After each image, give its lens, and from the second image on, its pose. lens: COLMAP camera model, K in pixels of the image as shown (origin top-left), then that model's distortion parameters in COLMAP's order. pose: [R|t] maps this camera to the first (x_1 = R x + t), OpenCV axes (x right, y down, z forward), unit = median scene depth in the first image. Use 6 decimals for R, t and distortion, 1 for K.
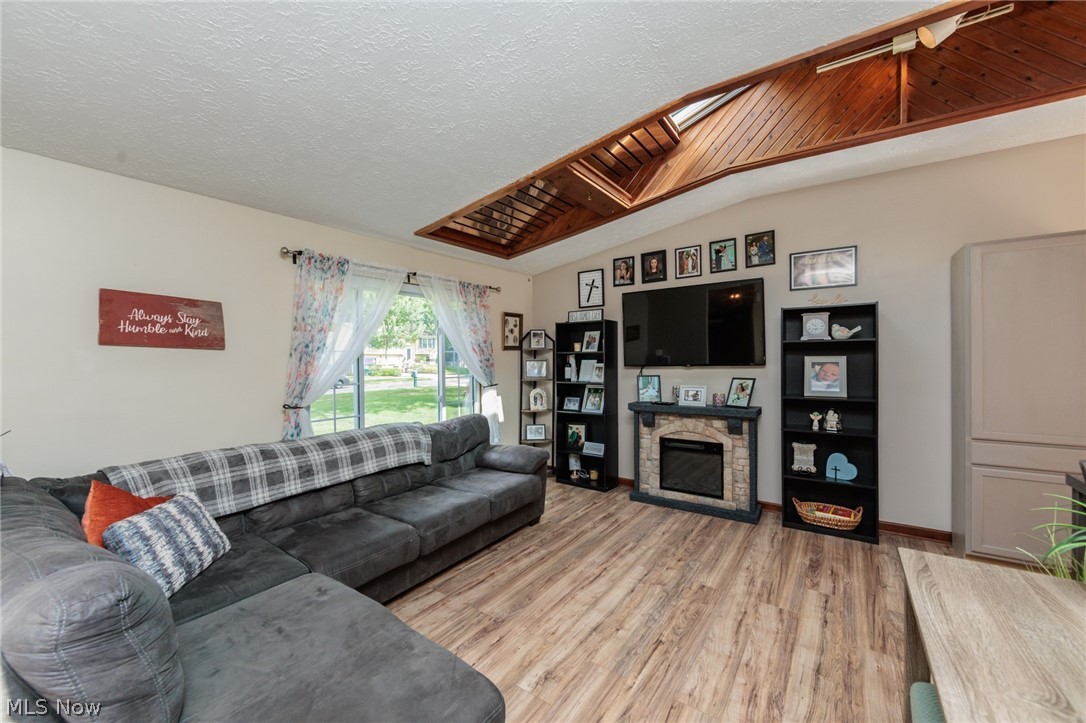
lens RADIAL K [[423.5, 0, 544.9], [0, 423.5, 361.1], [0, 0, 1]] dist [-0.001928, -0.000221]
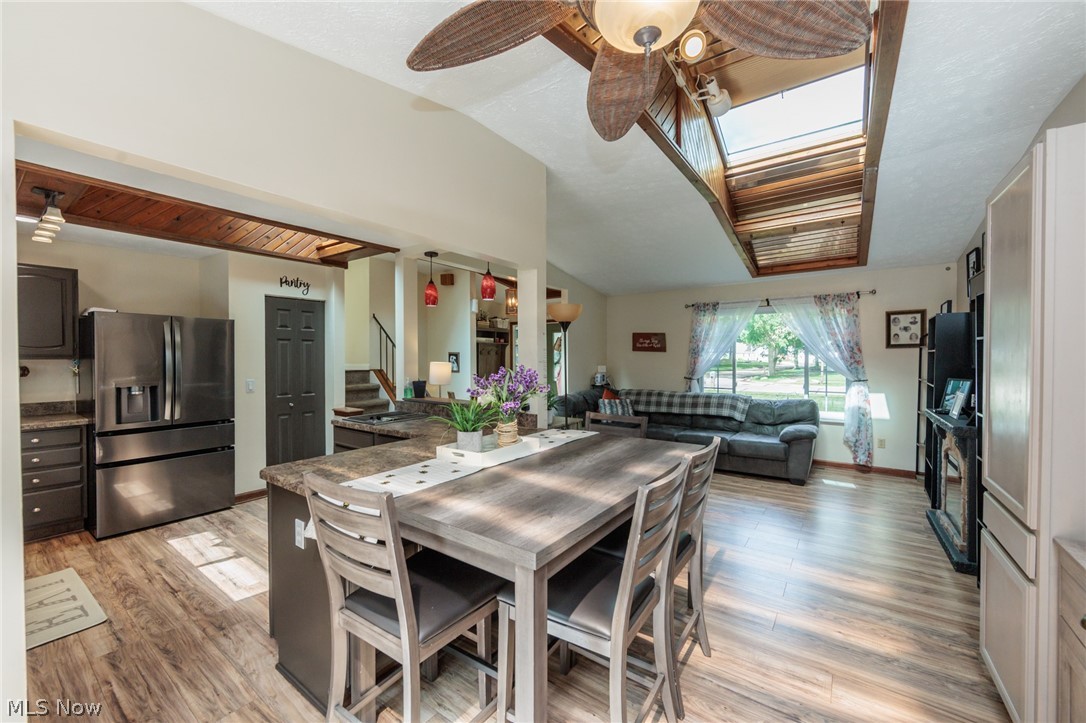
lens RADIAL K [[423.5, 0, 544.9], [0, 423.5, 361.1], [0, 0, 1]] dist [-0.001928, -0.000221]
pose [[-0.006779, 0.020653, -0.999764, 1.119542], [-0.005179, 0.999773, 0.020688, -0.014334], [0.999964, 0.005318, -0.006671, 0.207848]]
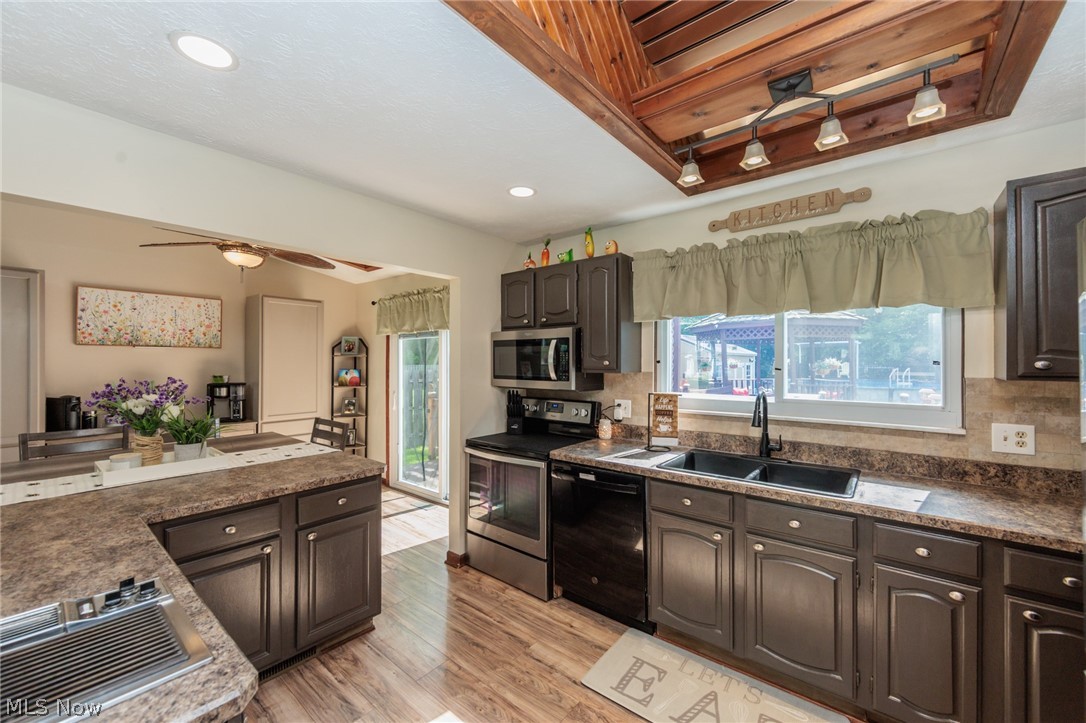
lens RADIAL K [[423.5, 0, 544.9], [0, 423.5, 361.1], [0, 0, 1]] dist [-0.001928, -0.000221]
pose [[0.071502, 0.008938, 0.997400, 0.093751], [0.003762, 0.999950, -0.009230, -0.012399], [-0.997433, 0.004412, 0.071465, -0.369193]]
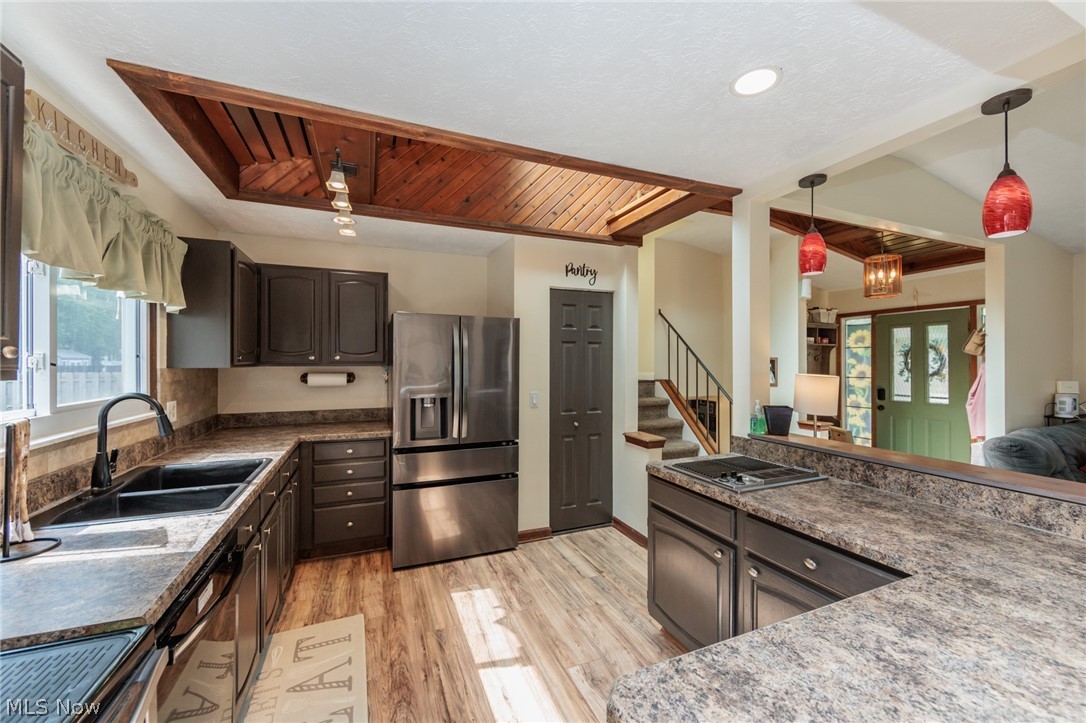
lens RADIAL K [[423.5, 0, 544.9], [0, 423.5, 361.1], [0, 0, 1]] dist [-0.001928, -0.000221]
pose [[-0.532117, 0.006836, -0.846643, 0.798087], [-0.001617, 0.999957, 0.009090, -0.012691], [0.846670, 0.006206, -0.532083, -0.049710]]
